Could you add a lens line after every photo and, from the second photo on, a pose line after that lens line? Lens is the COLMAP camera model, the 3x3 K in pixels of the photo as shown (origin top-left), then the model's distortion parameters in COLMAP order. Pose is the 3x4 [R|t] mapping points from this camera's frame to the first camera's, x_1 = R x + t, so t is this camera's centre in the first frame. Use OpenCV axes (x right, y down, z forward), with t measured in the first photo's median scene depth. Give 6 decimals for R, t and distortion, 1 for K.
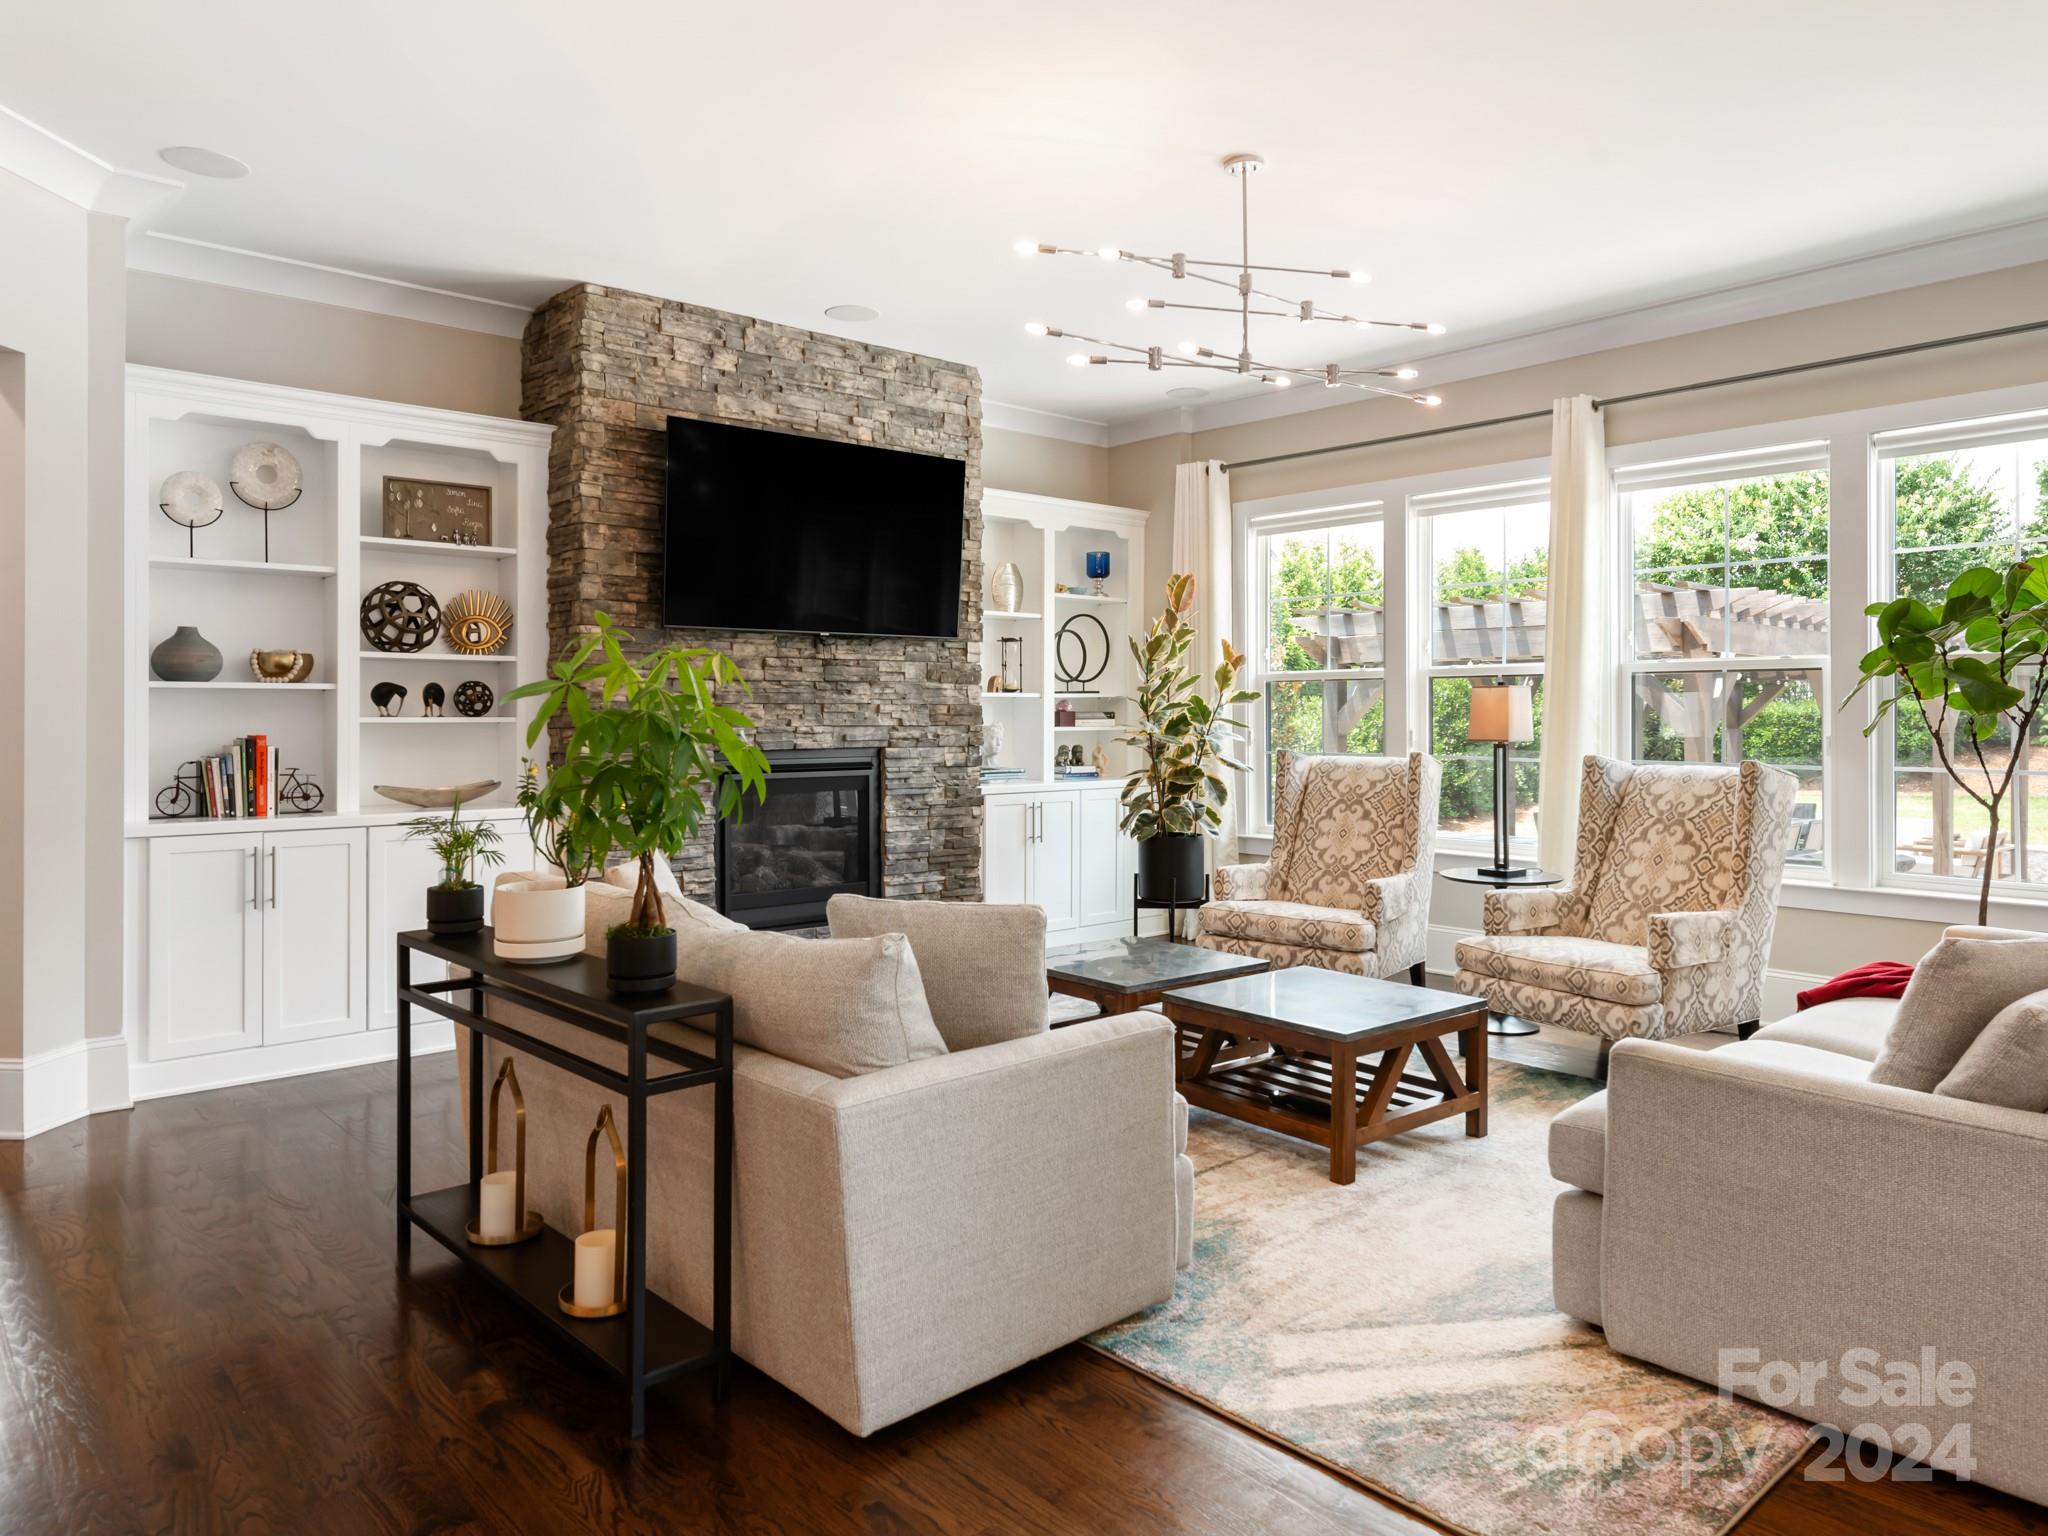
lens RADIAL K [[1352.9, 0, 986.0], [0, 1352.9, 702.1], [0, 0, 1]] dist [0.000237, -0.000677]
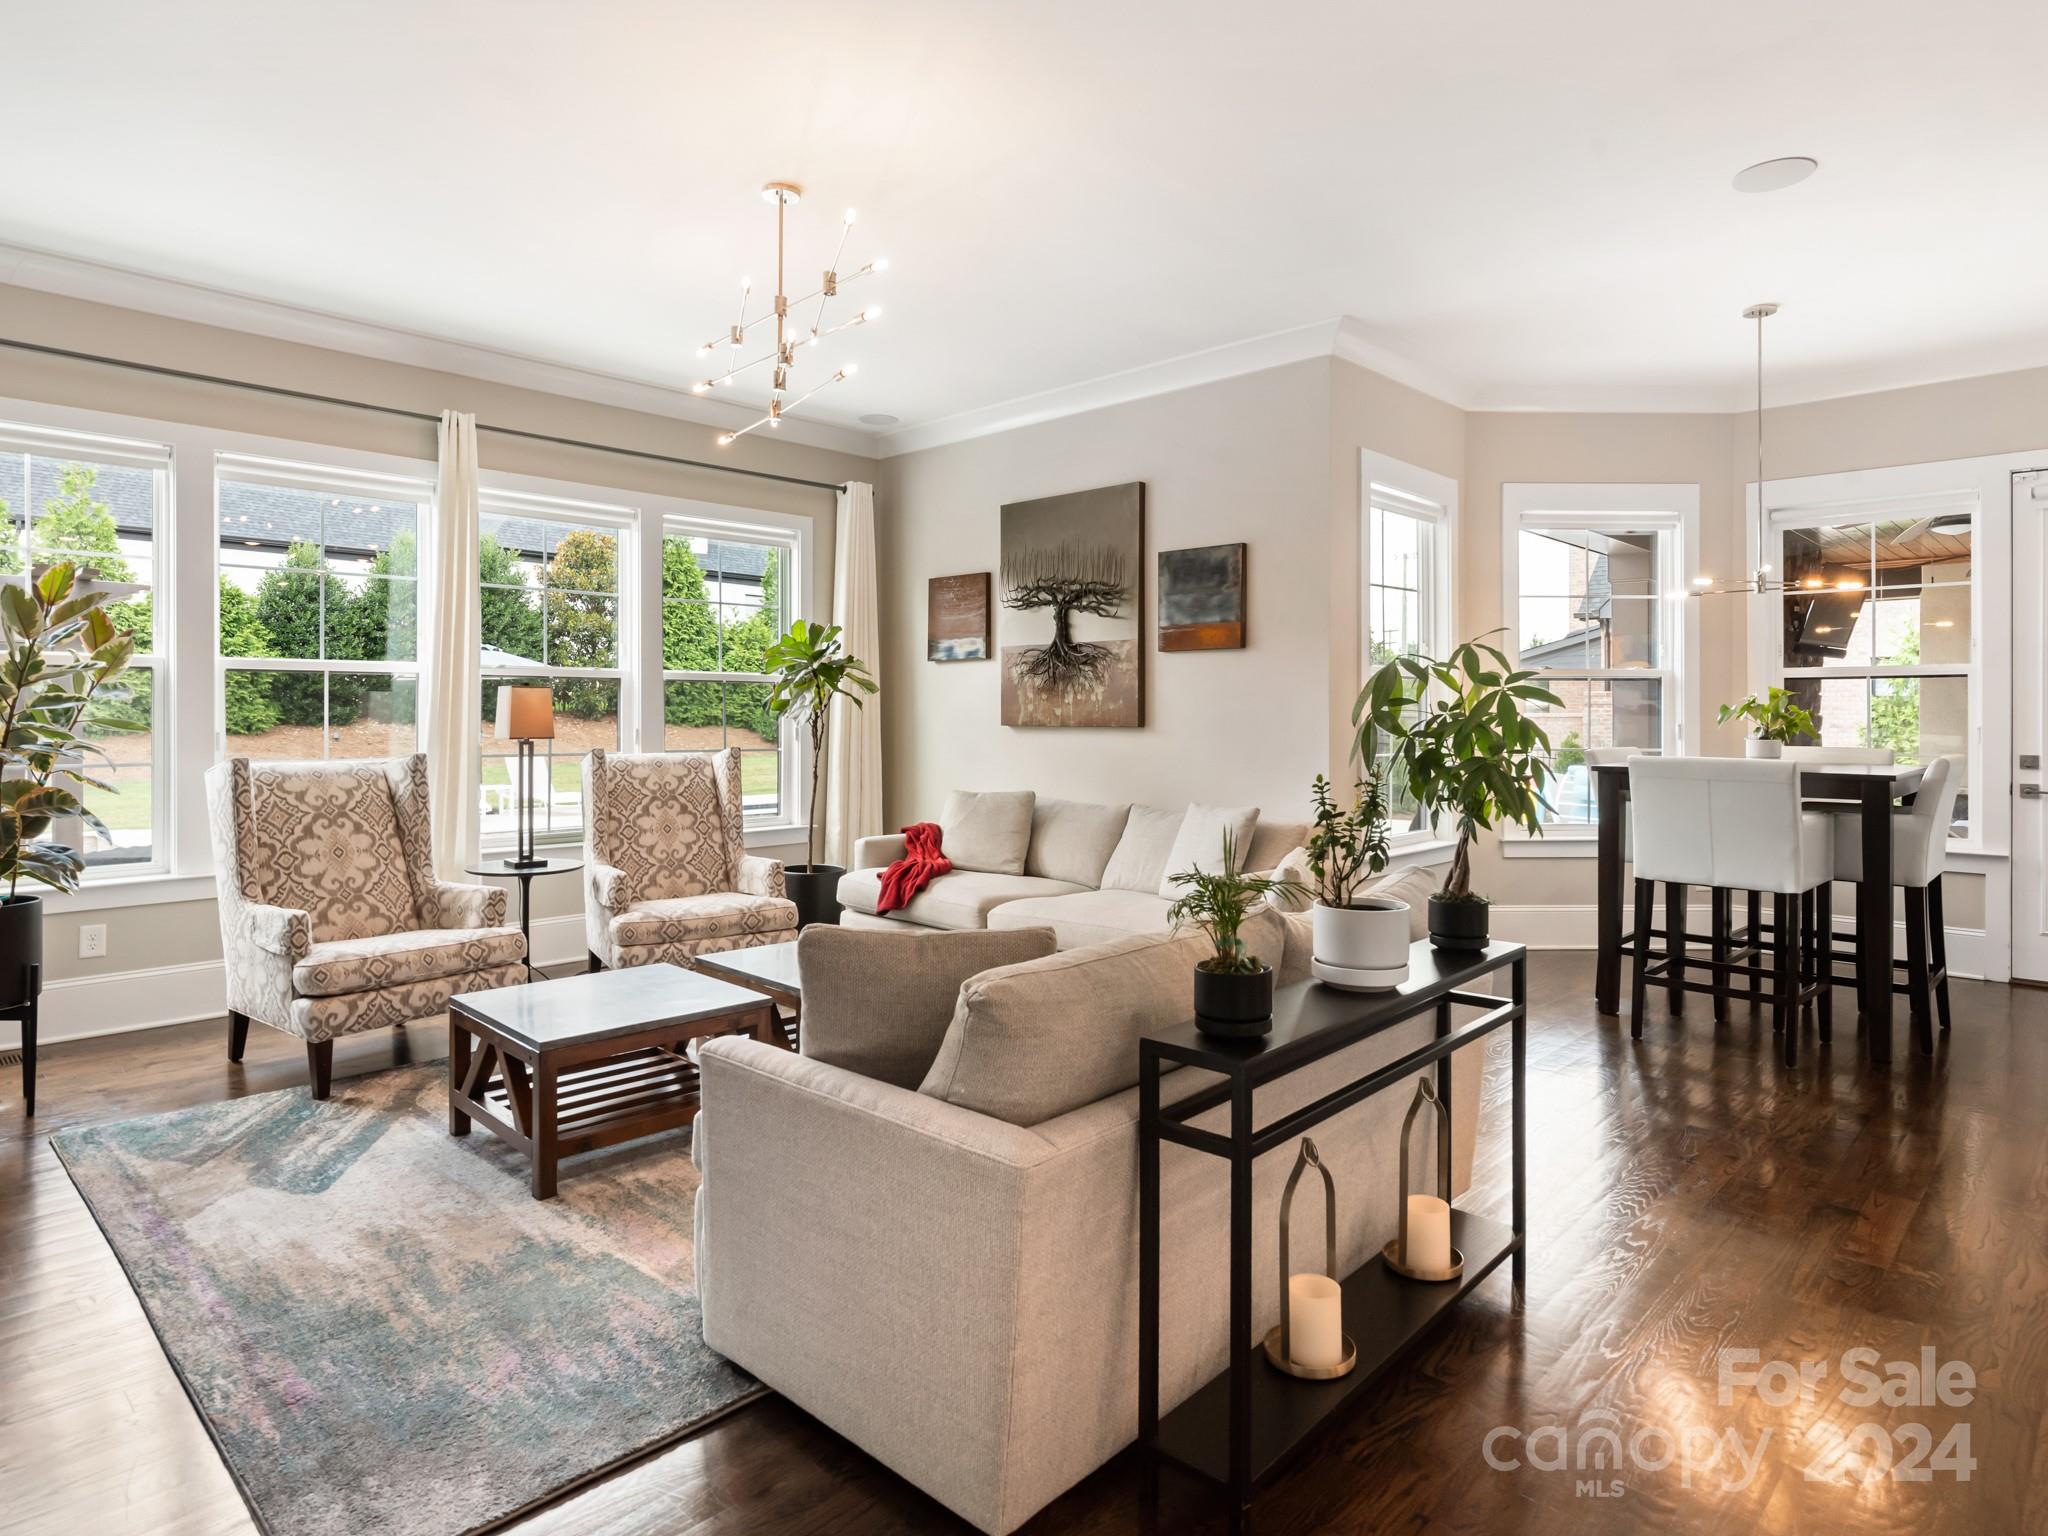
lens RADIAL K [[1166.8, 0, 1056.9], [0, 1166.8, 716.8], [0, 0, 1]] dist [0.015813, -0.000172]
pose [[-0.106651, -0.001196, 0.994296, -0.512635], [-0.009856, 0.999951, 0.000146, 0.006992], [-0.994248, -0.009784, -0.106658, 0.619300]]
